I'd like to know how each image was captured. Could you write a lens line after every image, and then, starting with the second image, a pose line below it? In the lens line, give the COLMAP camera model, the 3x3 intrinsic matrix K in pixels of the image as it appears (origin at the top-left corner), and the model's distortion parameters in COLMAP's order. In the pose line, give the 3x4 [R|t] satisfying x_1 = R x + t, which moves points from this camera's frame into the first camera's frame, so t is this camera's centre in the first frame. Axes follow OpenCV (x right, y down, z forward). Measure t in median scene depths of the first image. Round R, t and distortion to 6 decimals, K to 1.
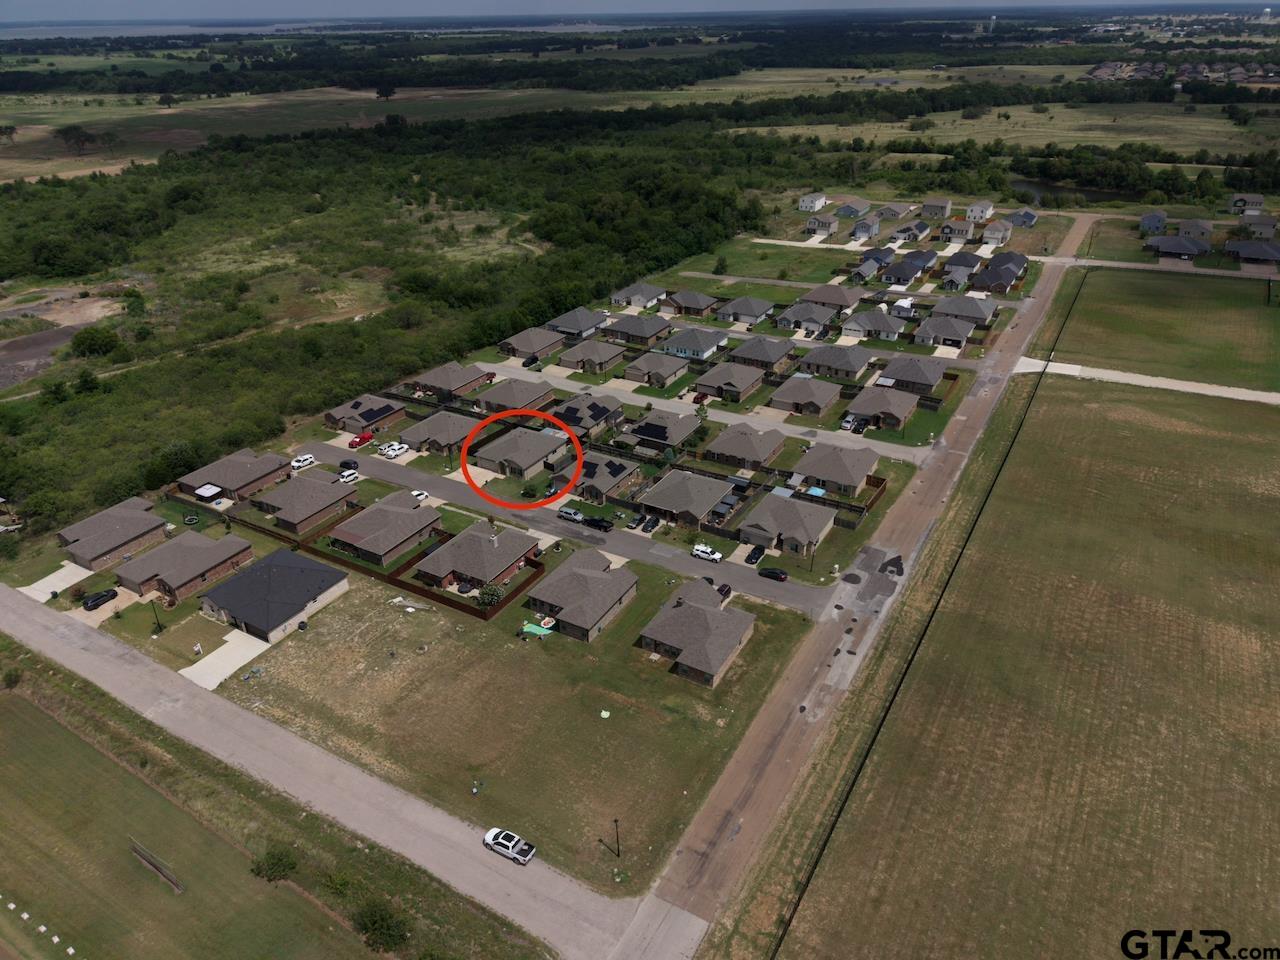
lens RADIAL K [[848.5, 0, 634.0], [0, 848.5, 500.2], [0, 0, 1]] dist [0.000492, -0.001956]
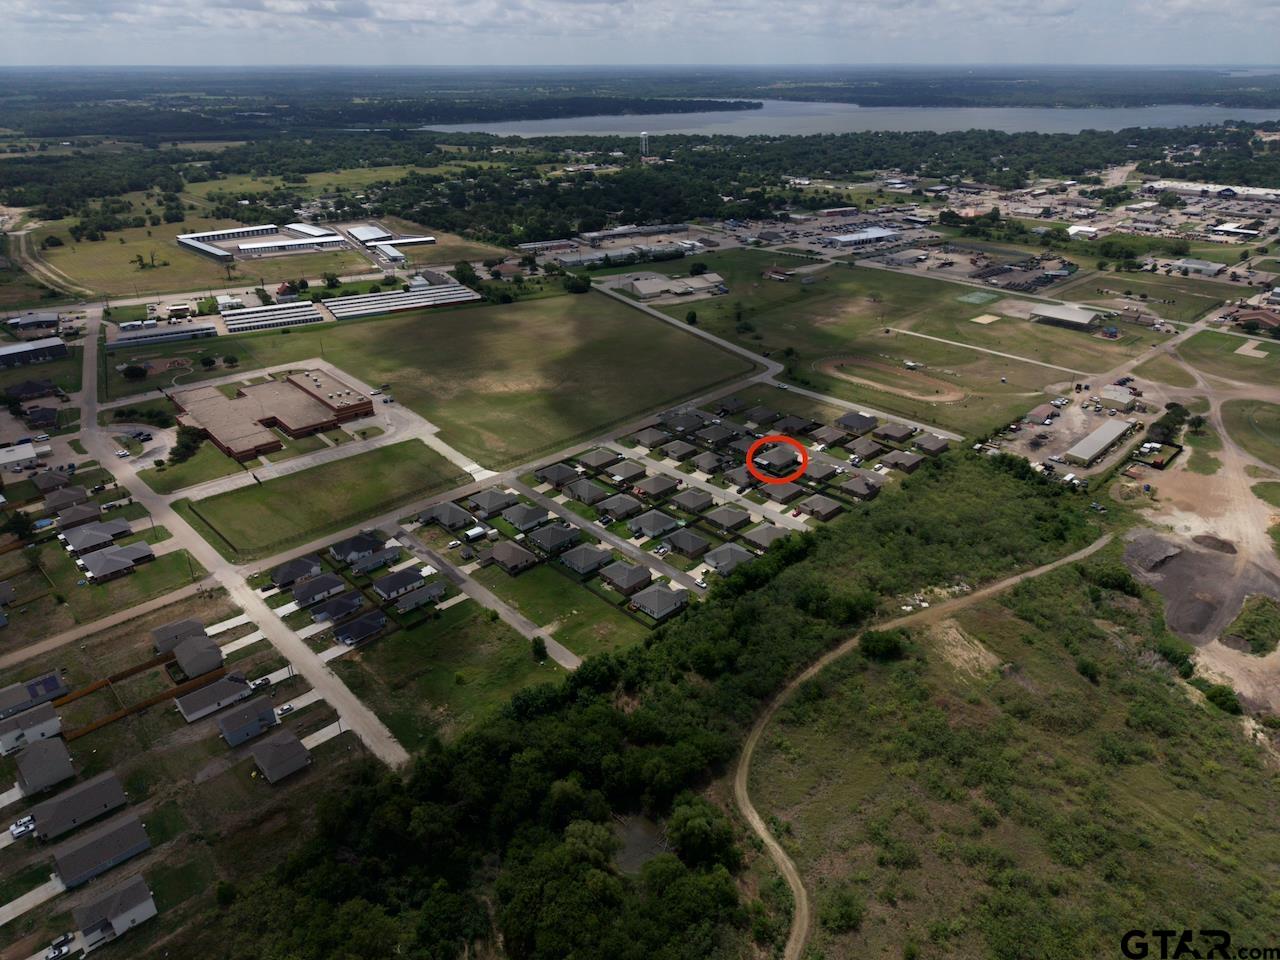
lens RADIAL K [[851.2, 0, 640.0], [0, 851.2, 480.0], [0, 0, 1]] dist [0.052287, -0.068559]
pose [[-0.962301, -0.100393, 0.252780, -0.296098], [0.153528, 0.566666, 0.809518, -1.578245], [-0.224512, 0.817809, -0.529890, 1.930260]]
